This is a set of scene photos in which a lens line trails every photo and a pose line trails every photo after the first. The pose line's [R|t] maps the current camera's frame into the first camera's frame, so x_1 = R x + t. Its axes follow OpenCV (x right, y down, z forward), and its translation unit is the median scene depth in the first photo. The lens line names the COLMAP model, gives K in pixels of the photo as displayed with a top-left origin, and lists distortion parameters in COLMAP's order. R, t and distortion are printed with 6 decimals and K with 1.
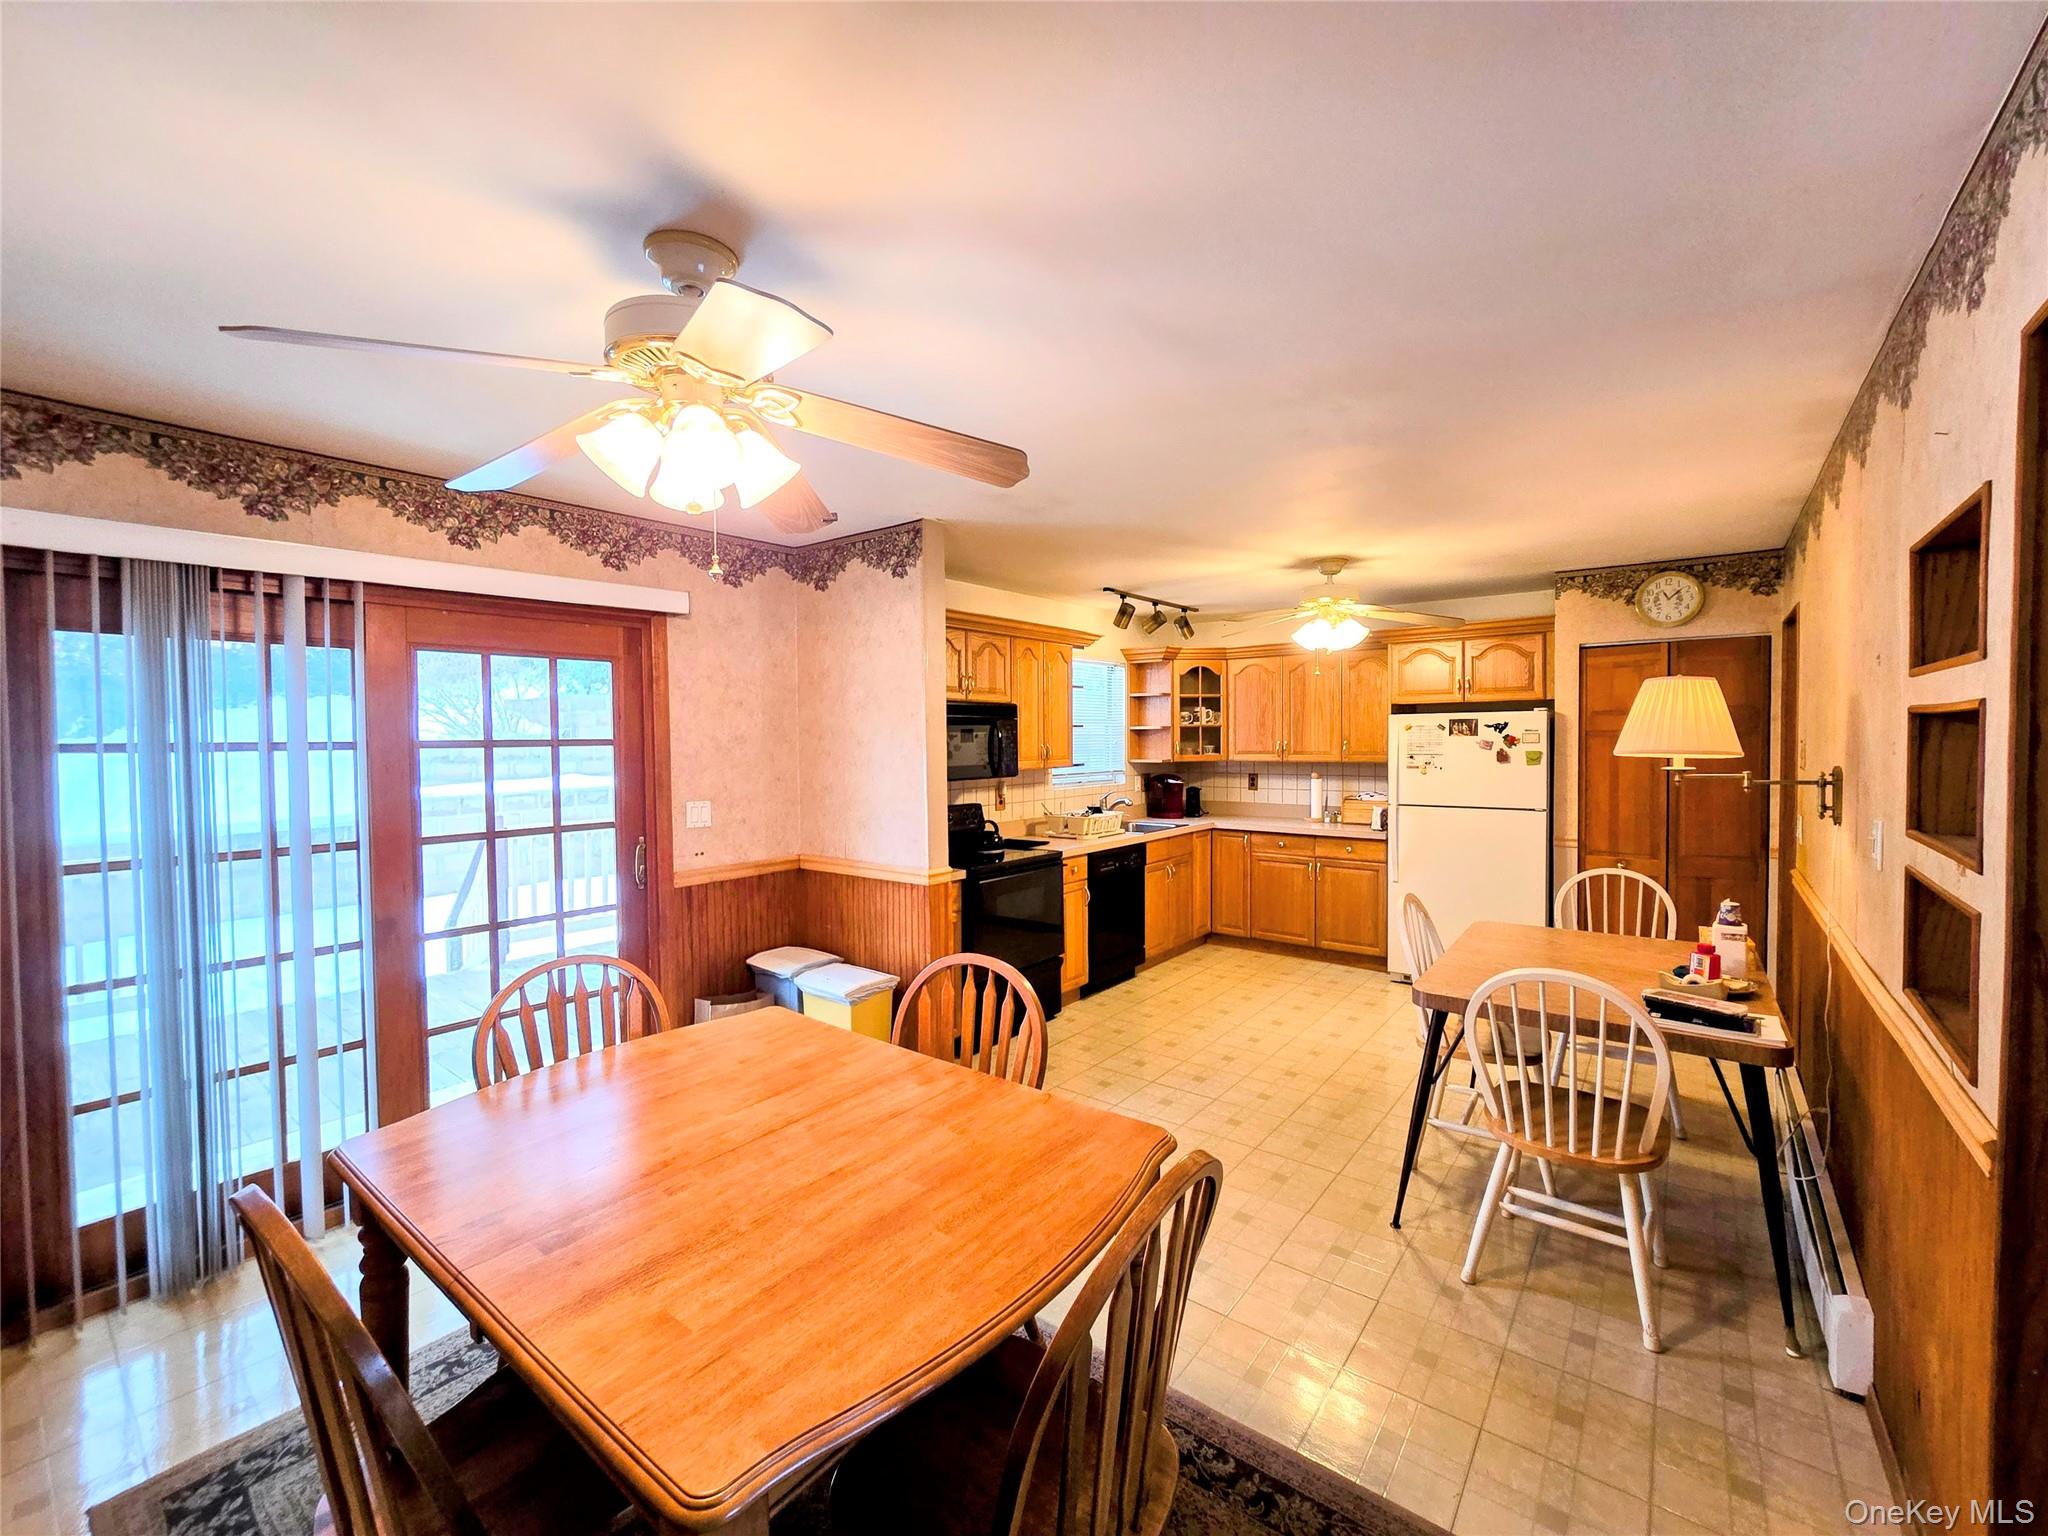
lens RADIAL K [[834.7, 0, 1029.9], [0, 834.7, 763.3], [0, 0, 1]] dist [-0.001293, -0.000270]
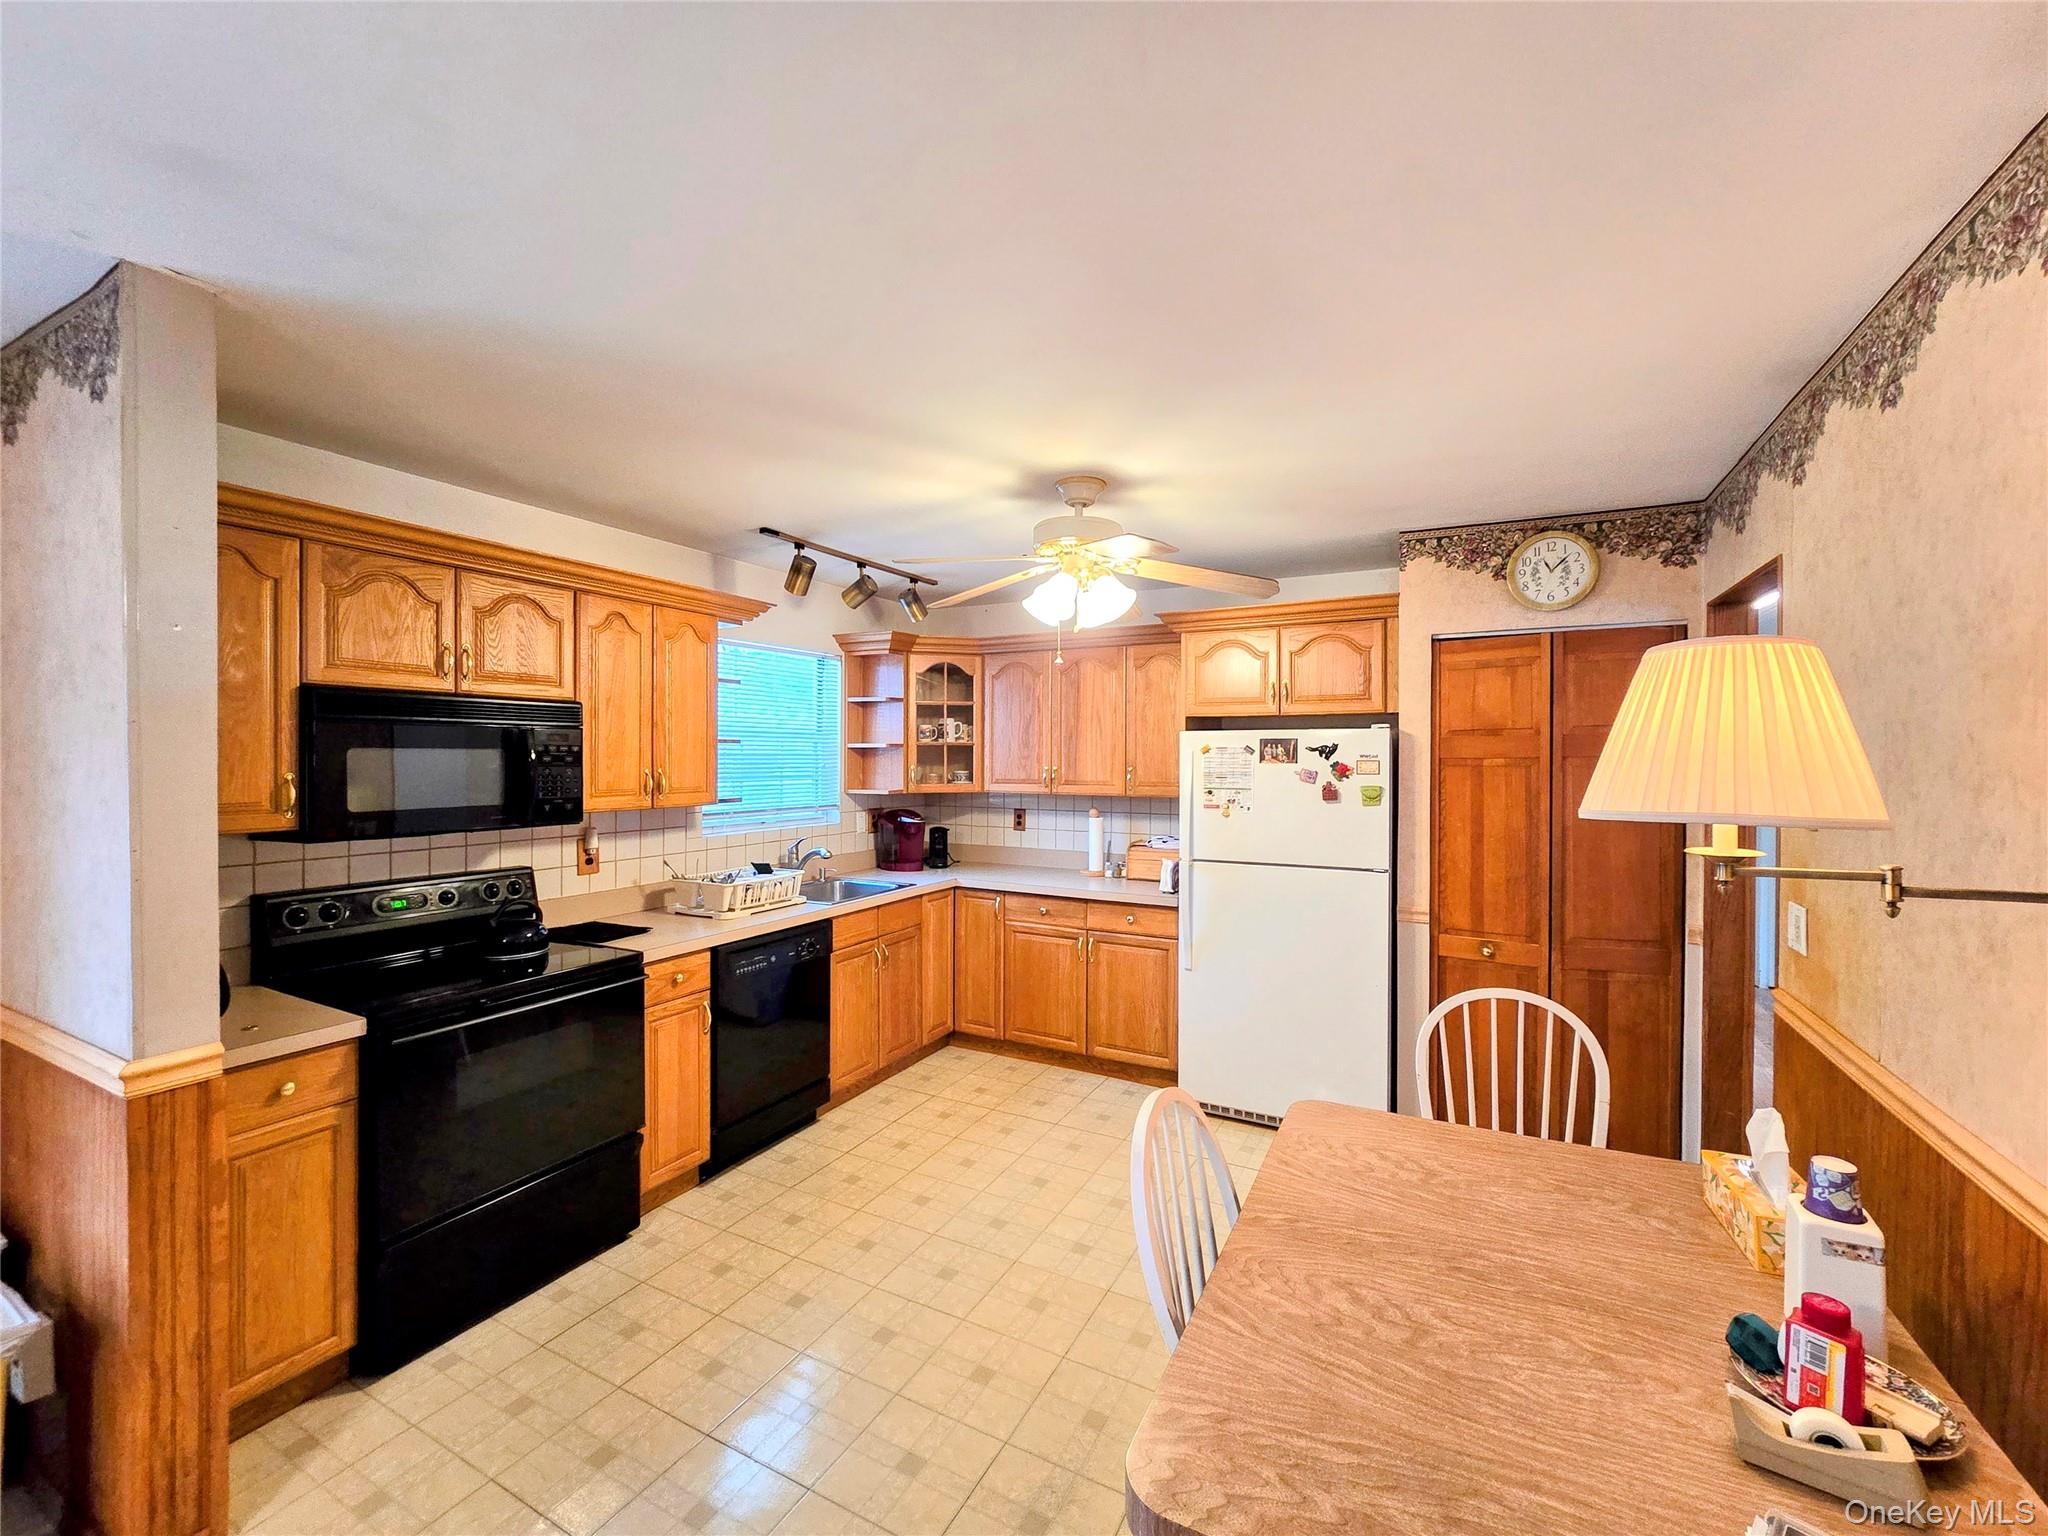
lens RADIAL K [[839.4, 0, 1024.0], [0, 839.4, 768.0], [0, 0, 1]] dist [0.003133, 0.000072]
pose [[0.984394, 0.008702, 0.175763, 0.175641], [-0.005943, 0.999851, -0.016218, -0.014910], [-0.175878, 0.014920, 0.984299, 0.325504]]
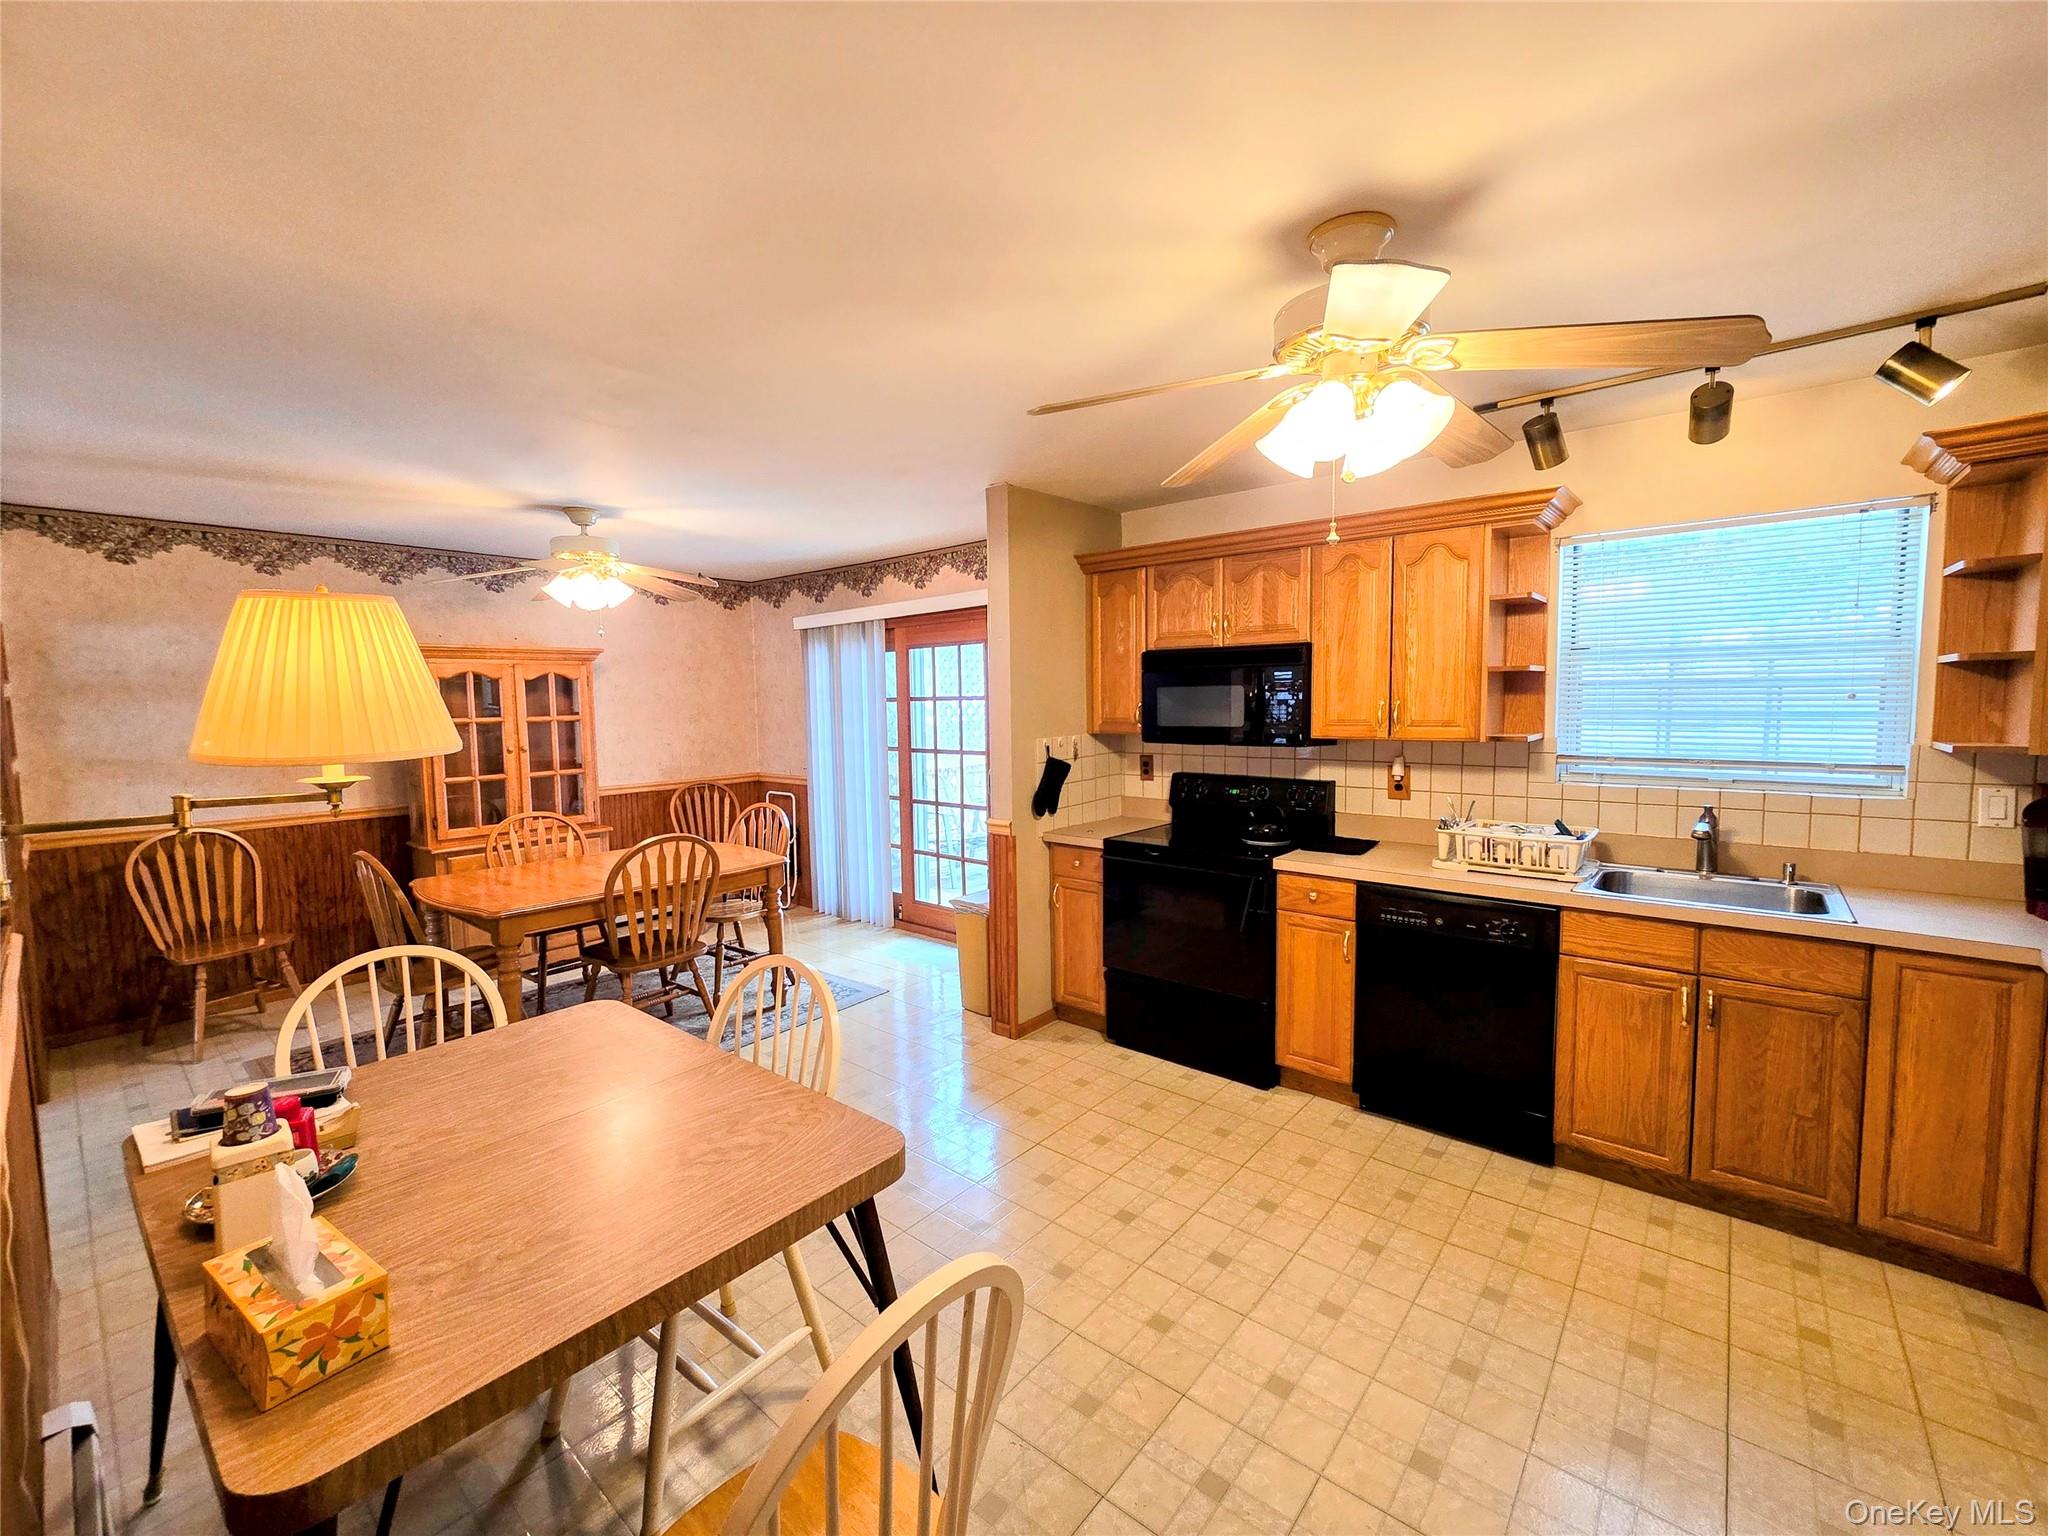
lens RADIAL K [[834.7, 0, 1029.9], [0, 834.7, 763.3], [0, 0, 1]] dist [-0.001293, -0.000270]
pose [[-0.024824, 0.087872, -0.995822, 0.638980], [-0.015311, 0.995979, 0.088267, -0.027077], [0.999575, 0.017438, -0.023379, 0.725080]]
